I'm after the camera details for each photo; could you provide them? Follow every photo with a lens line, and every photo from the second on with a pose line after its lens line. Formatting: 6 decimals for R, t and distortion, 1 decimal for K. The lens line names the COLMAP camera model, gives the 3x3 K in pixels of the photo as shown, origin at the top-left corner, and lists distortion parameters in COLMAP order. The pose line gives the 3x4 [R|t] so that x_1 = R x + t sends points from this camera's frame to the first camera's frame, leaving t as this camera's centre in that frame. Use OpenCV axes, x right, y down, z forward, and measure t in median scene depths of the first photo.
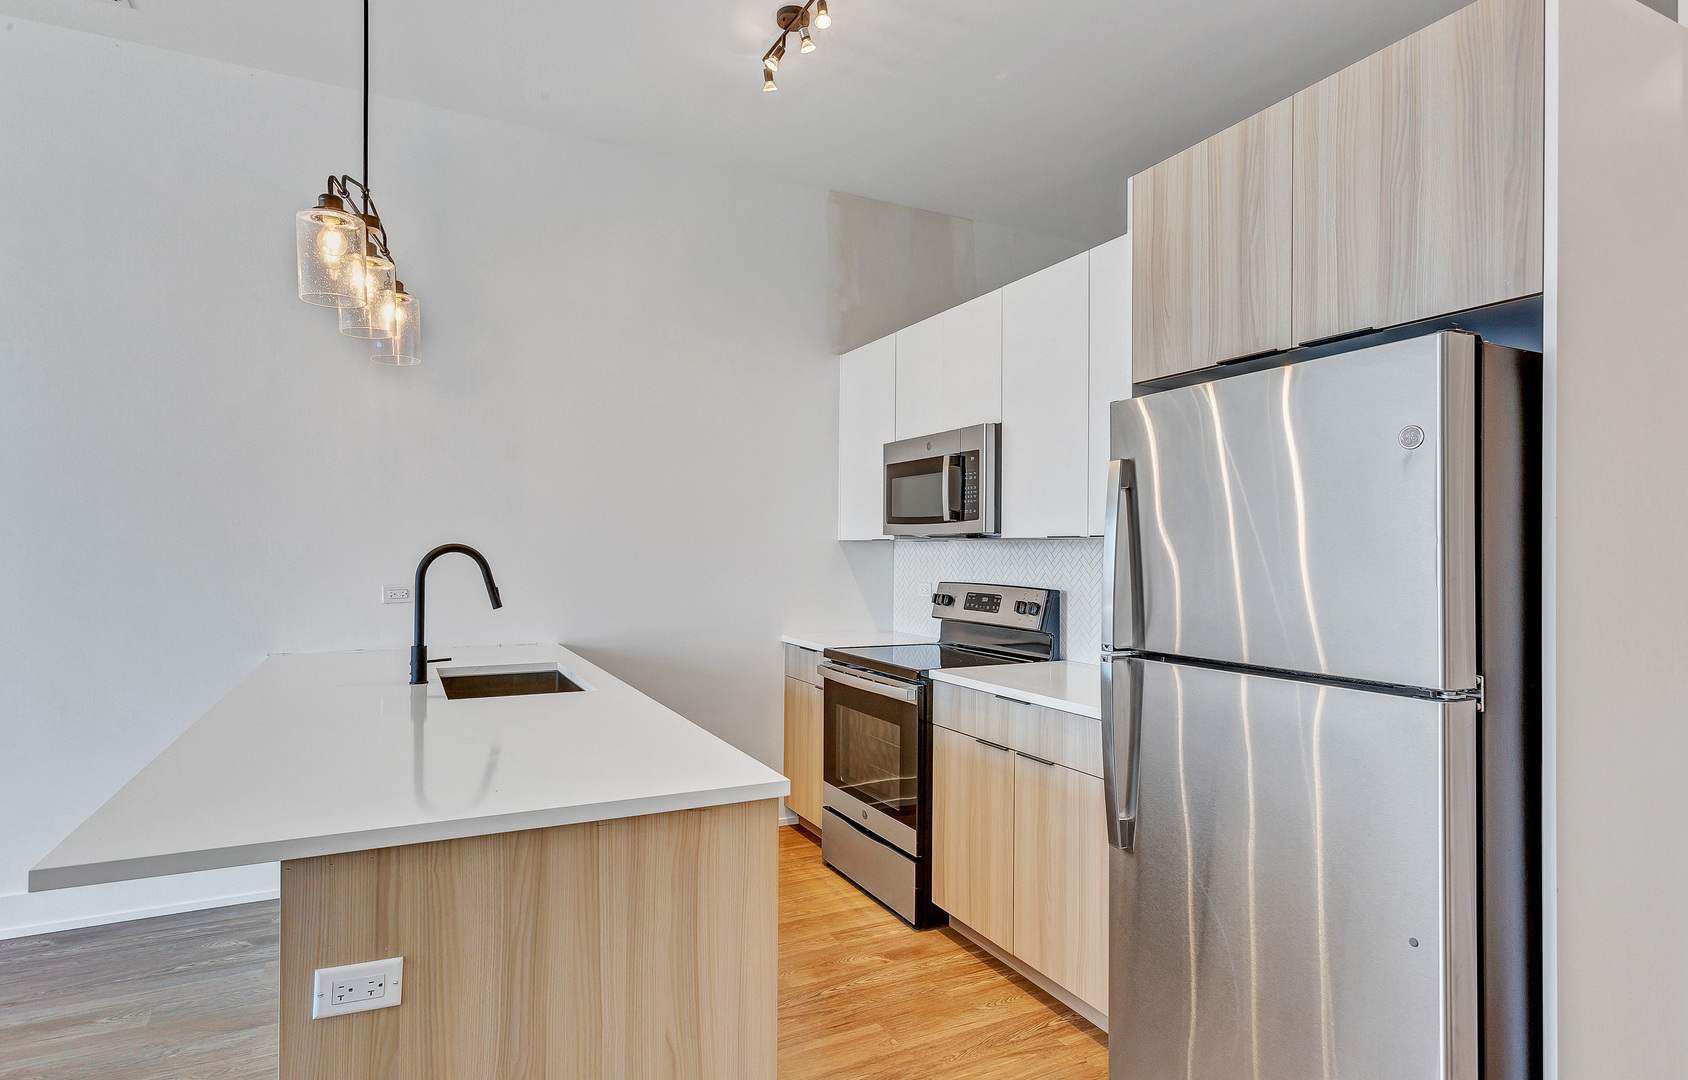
lens RADIAL K [[893.4, 0, 839.1], [0, 893.4, 548.0], [0, 0, 1]] dist [0.003411, 0.001513]
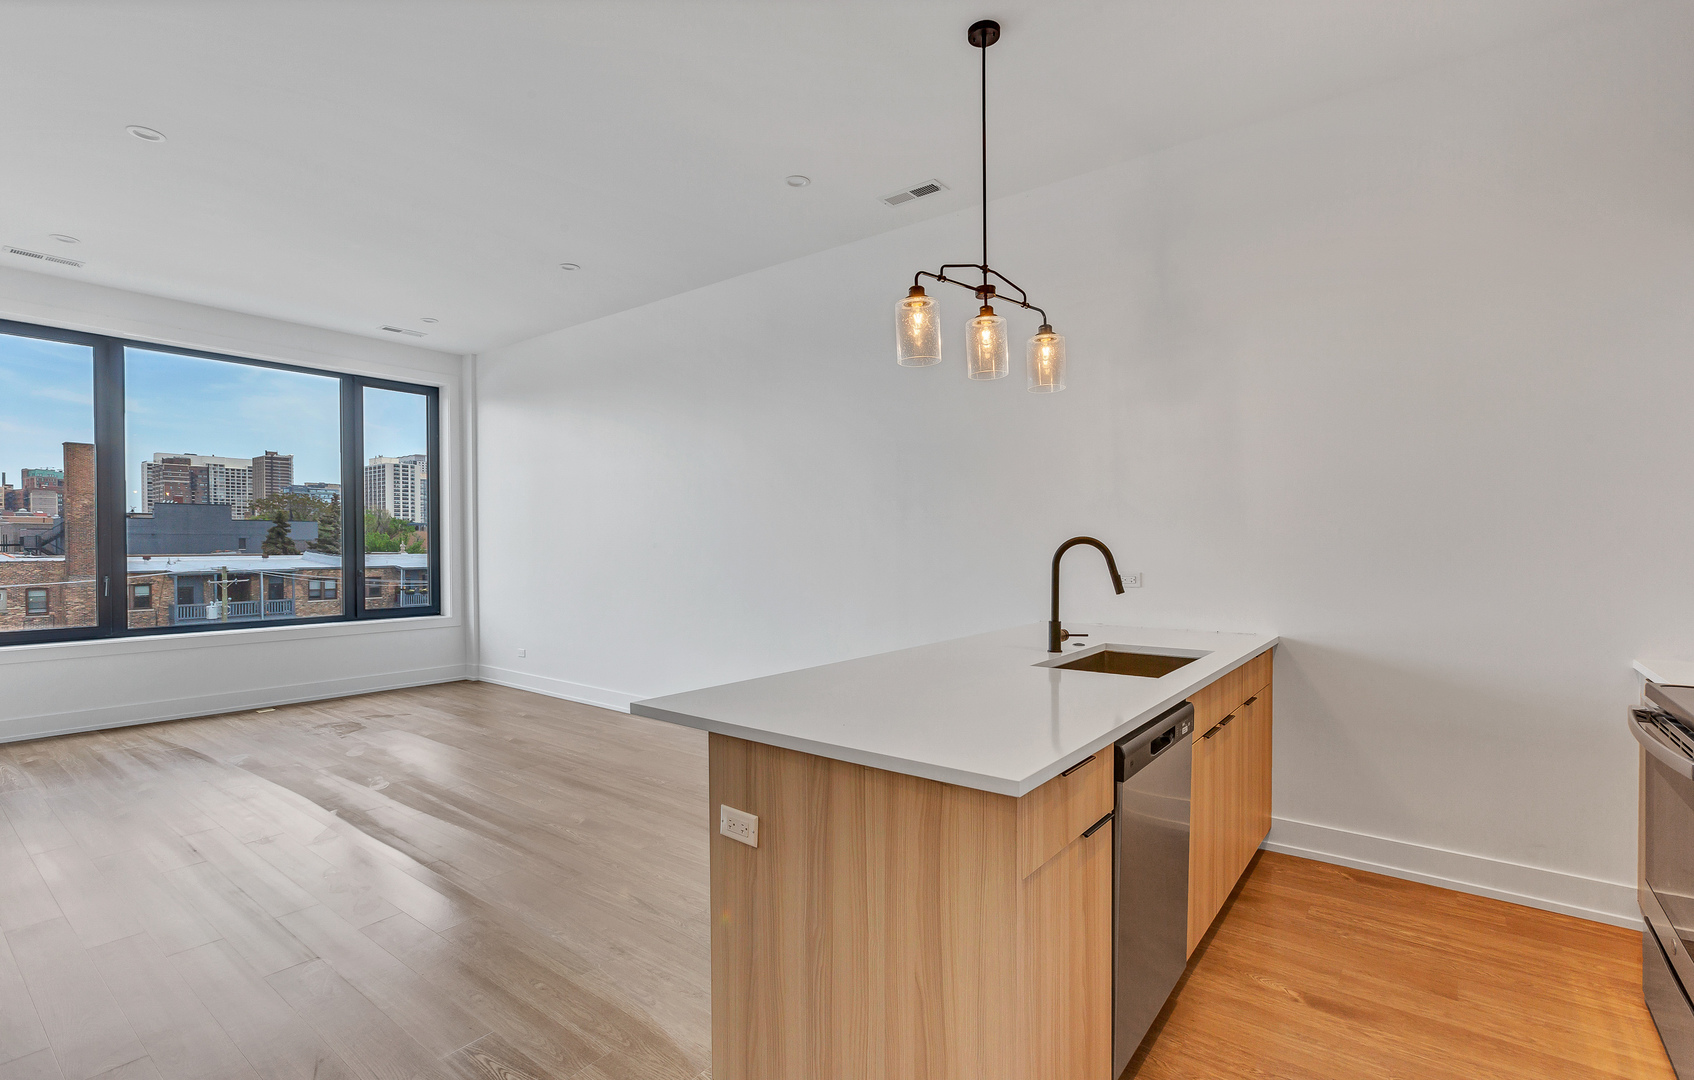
lens RADIAL K [[777.7, 0, 845.7], [0, 777.7, 555.5], [0, 0, 1]] dist [0.009696, -0.000464]
pose [[0.437148, 0.012367, -0.899304, 0.400671], [0.005382, 0.999852, 0.016366, 0.001942], [0.899373, -0.011995, 0.437017, 0.313165]]
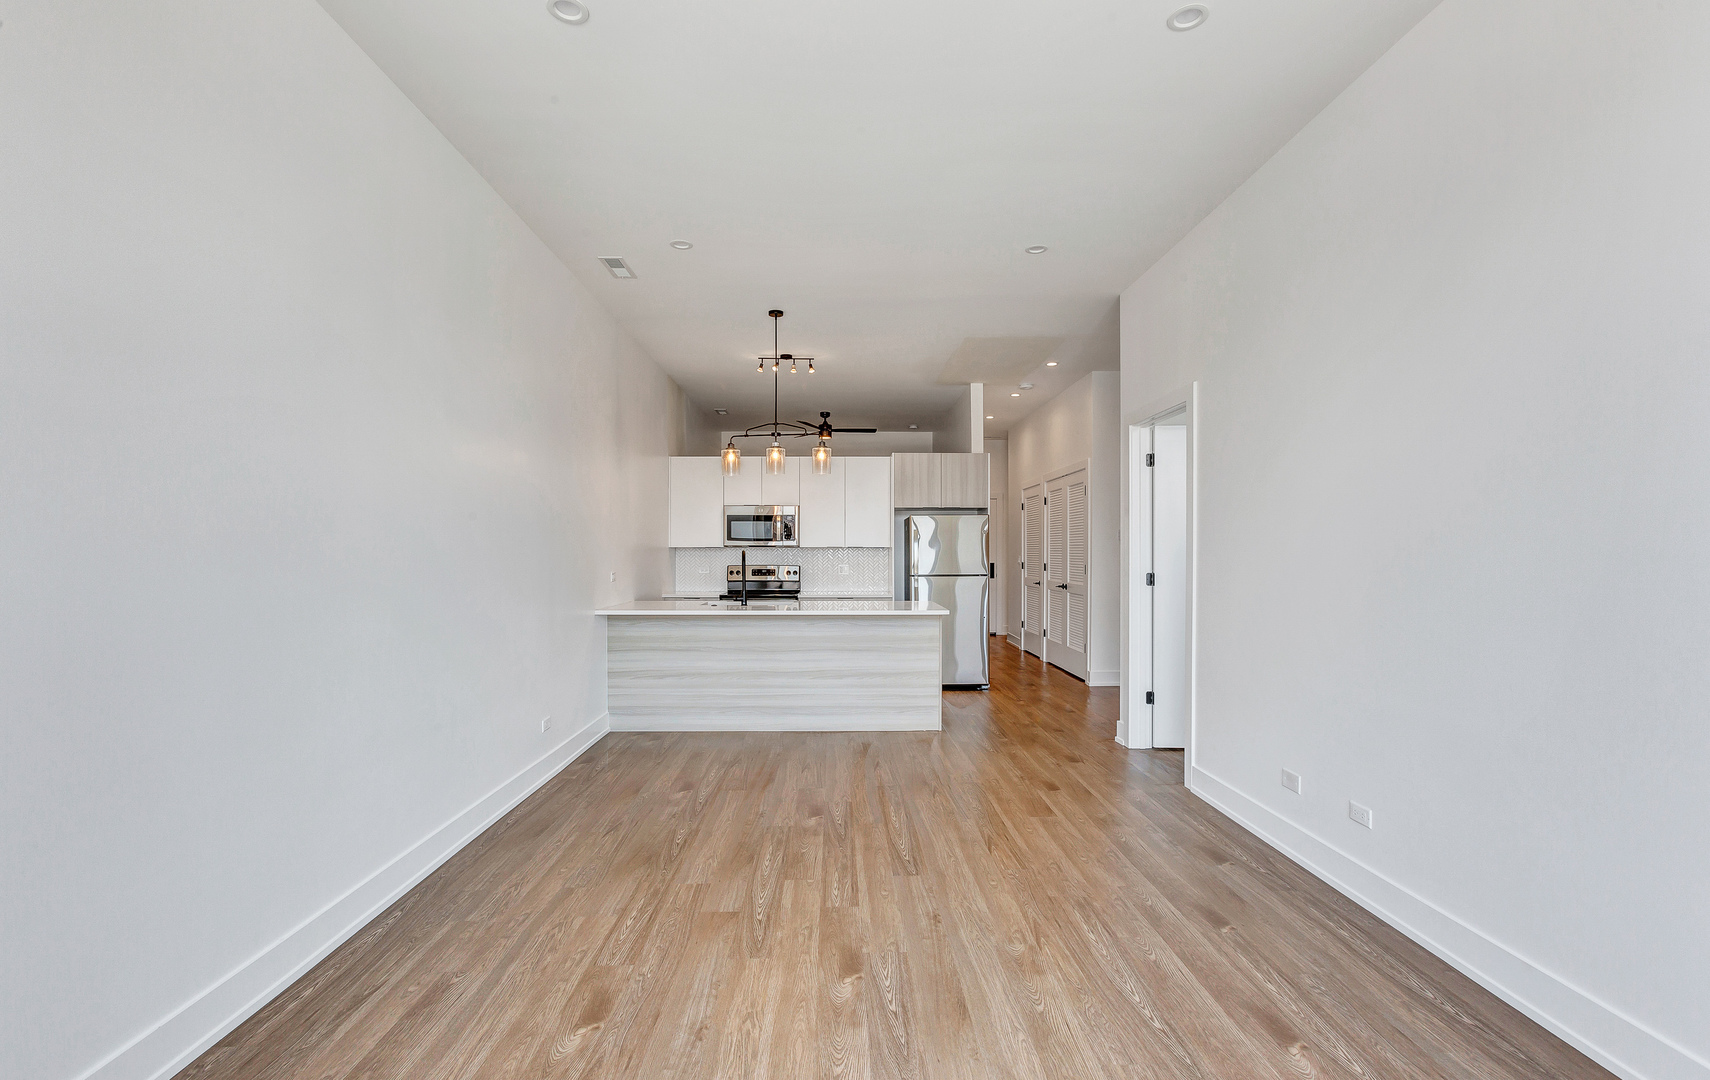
lens RADIAL K [[767.0, 0, 851.7], [0, 767.0, 560.2], [0, 0, 1]] dist [-0.026582, 0.018632]
pose [[0.426981, -0.013501, 0.904160, -2.497766], [0.000834, 0.999894, 0.014536, -0.006989], [-0.904260, -0.005452, 0.426947, -0.211647]]
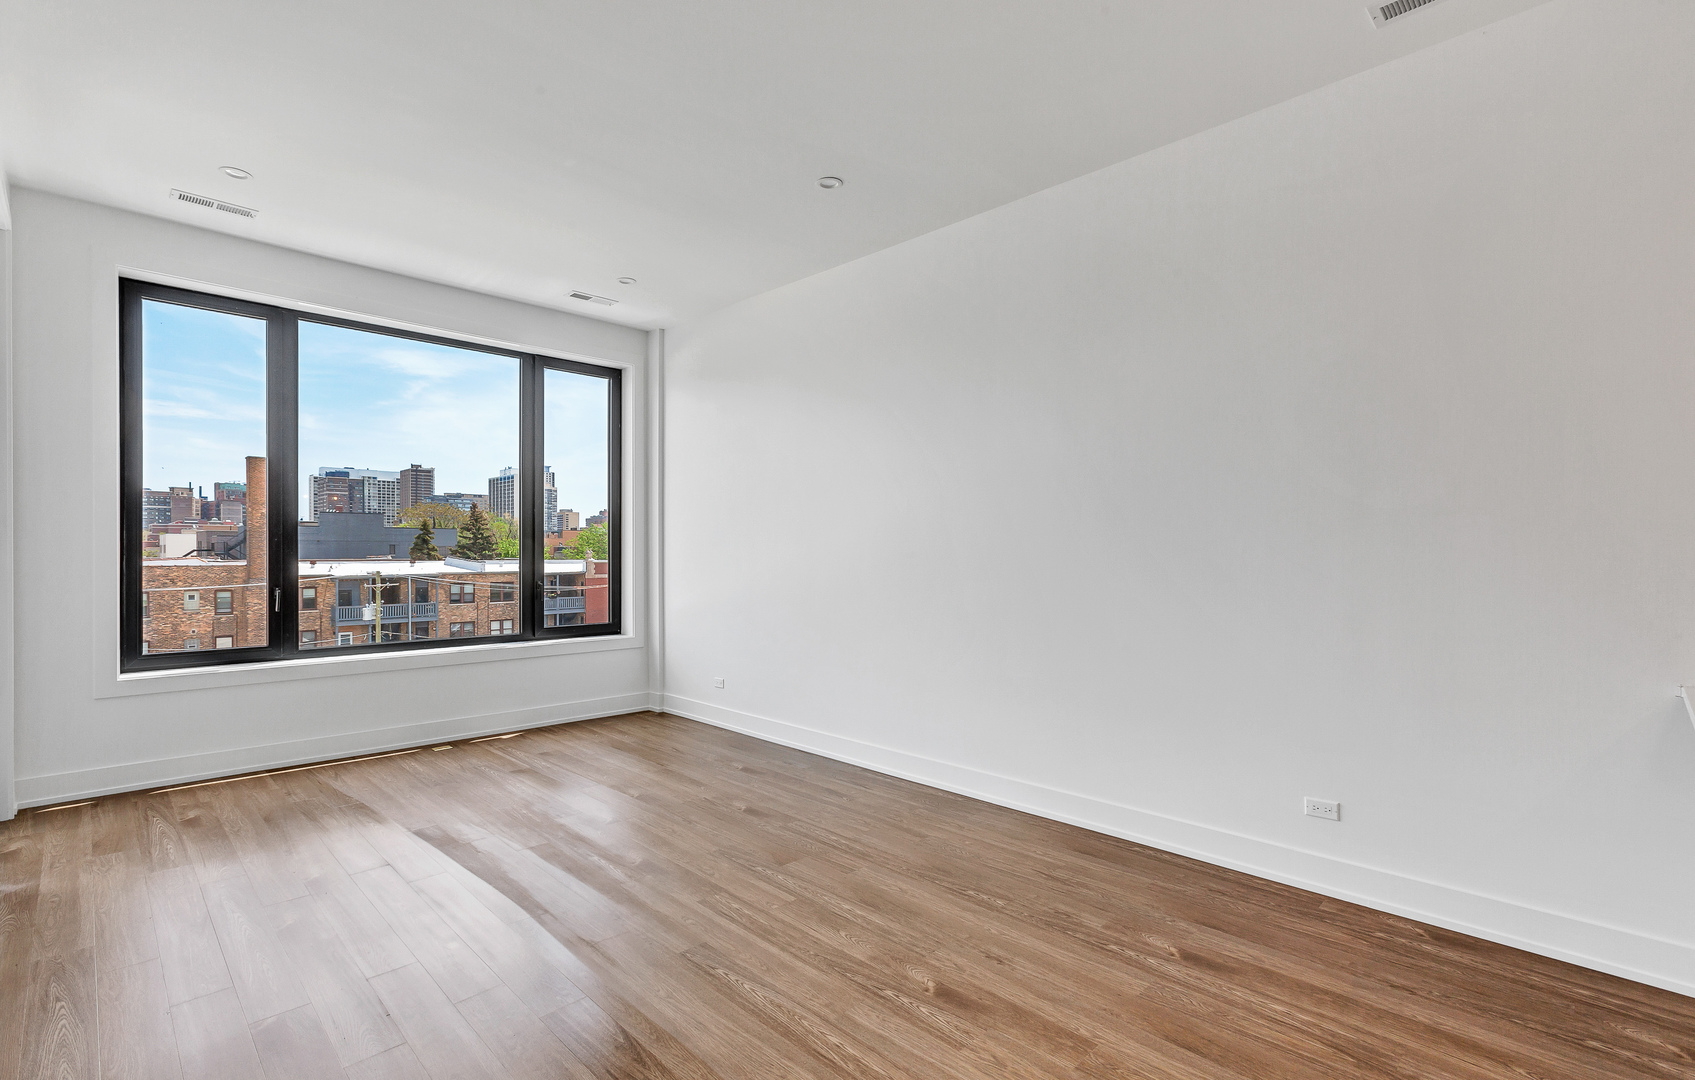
lens RADIAL K [[778.3, 0, 838.6], [0, 778.3, 559.5], [0, 0, 1]] dist [0.001385, 0.000391]
pose [[0.312703, 0.009825, -0.949800, -0.295386], [0.001679, 0.999939, 0.010896, -0.000801], [0.949850, -0.005002, 0.312667, 0.101999]]
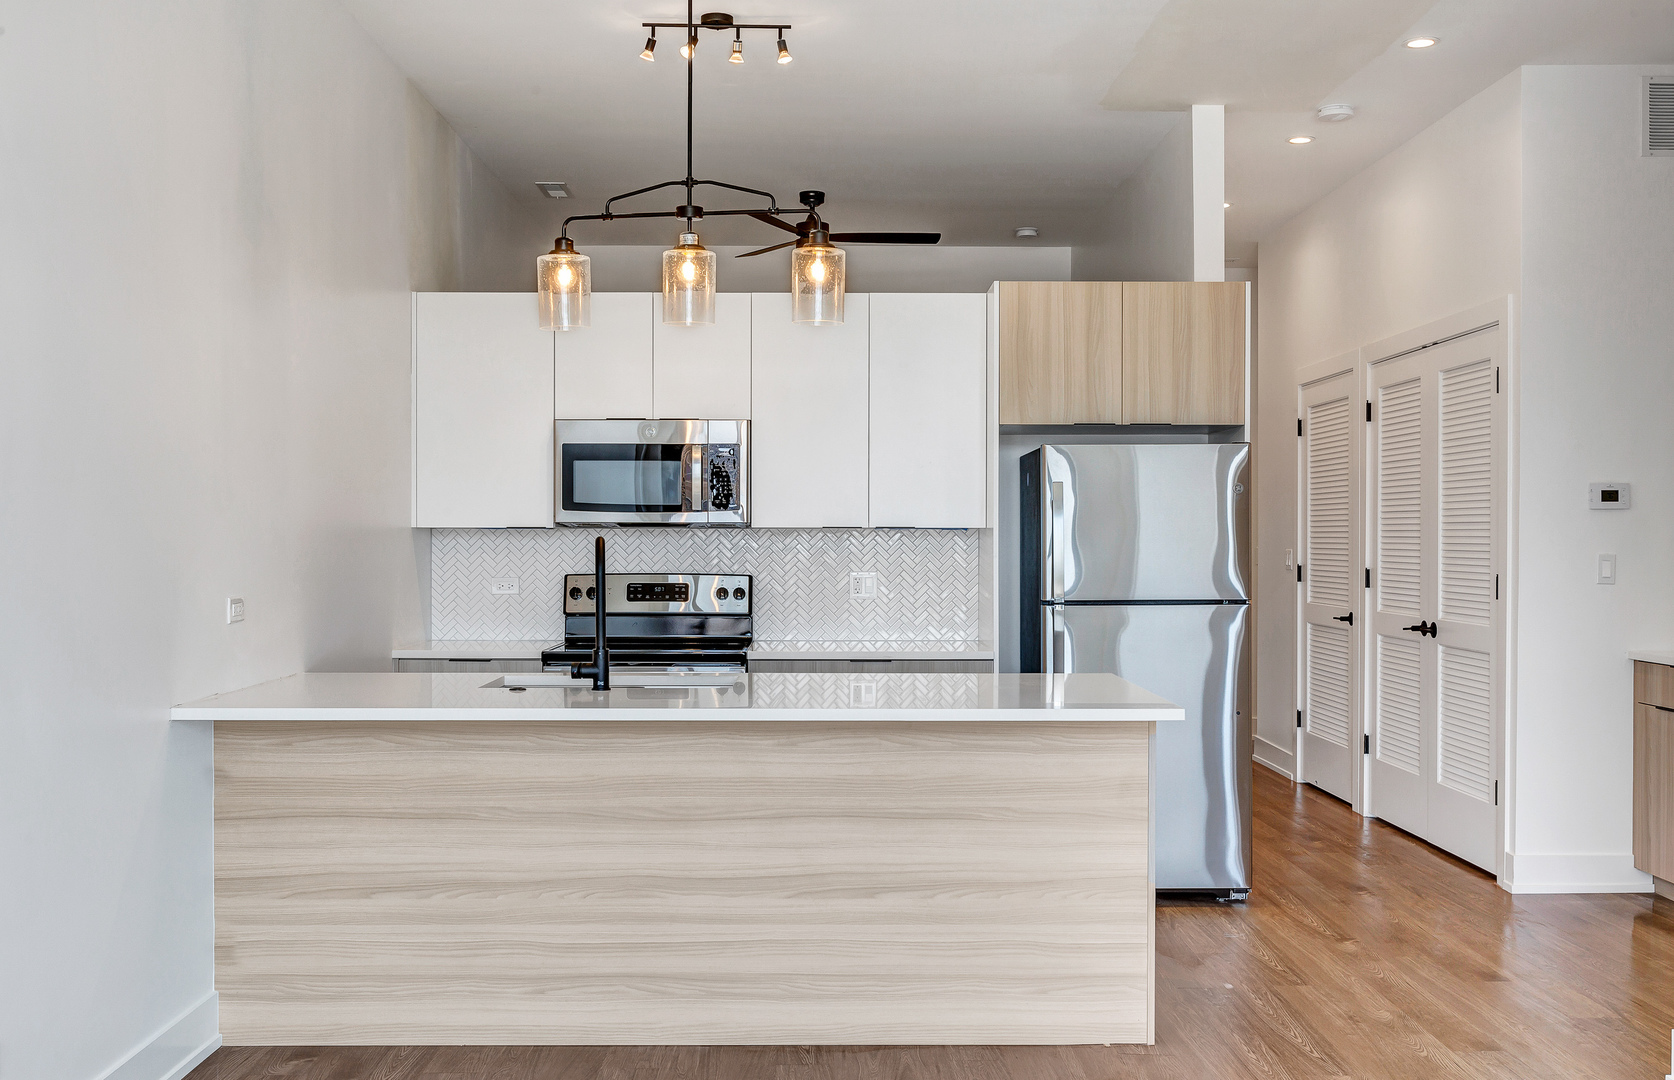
lens RADIAL K [[1647.8, 0, 838.7], [0, 1647.8, 554.9], [0, 0, 1]] dist [-0.000313, -0.000775]
pose [[0.434788, -0.012967, 0.900439, -2.035211], [-0.000061, 0.999896, 0.014429, -0.009133], [-0.900533, -0.006328, 0.434742, 0.064024]]
